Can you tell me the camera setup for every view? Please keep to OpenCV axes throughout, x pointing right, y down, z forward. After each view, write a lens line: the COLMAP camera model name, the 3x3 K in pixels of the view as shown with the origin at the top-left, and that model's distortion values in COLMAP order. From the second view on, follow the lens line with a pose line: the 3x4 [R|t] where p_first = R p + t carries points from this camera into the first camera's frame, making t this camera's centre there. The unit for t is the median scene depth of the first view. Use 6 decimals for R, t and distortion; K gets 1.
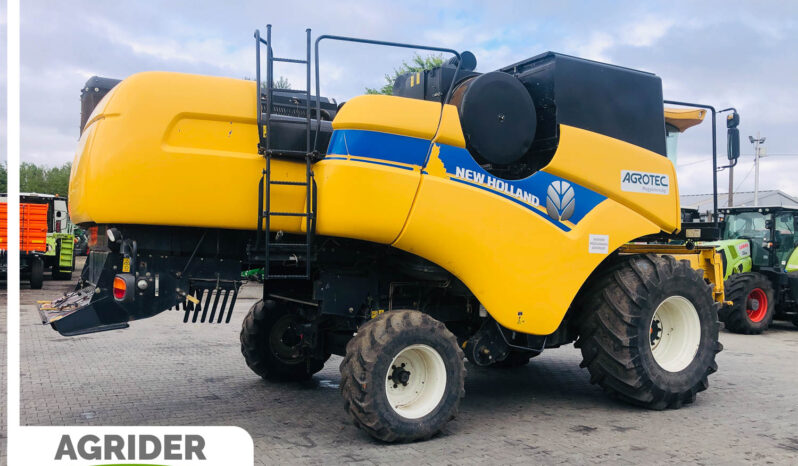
lens RADIAL K [[647.3, 0, 400.1], [0, 647.3, 258.7], [0, 0, 1]] dist [0.040650, -0.002758]
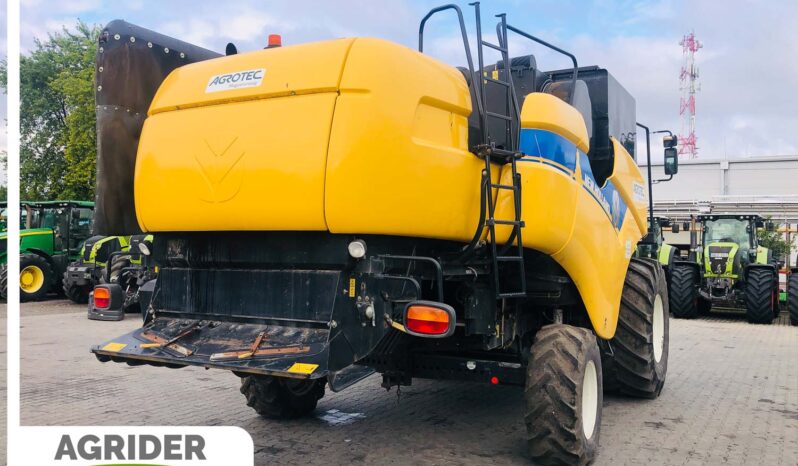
lens RADIAL K [[668.9, 0, 399.0], [0, 668.9, 233.0], [0, 0, 1]] dist [0.052124, -0.000635]
pose [[0.869777, 0.000527, 0.493445, -0.682758], [0.015513, 0.999476, -0.028410, -0.027858], [-0.493201, 0.032365, 0.869313, 0.263773]]
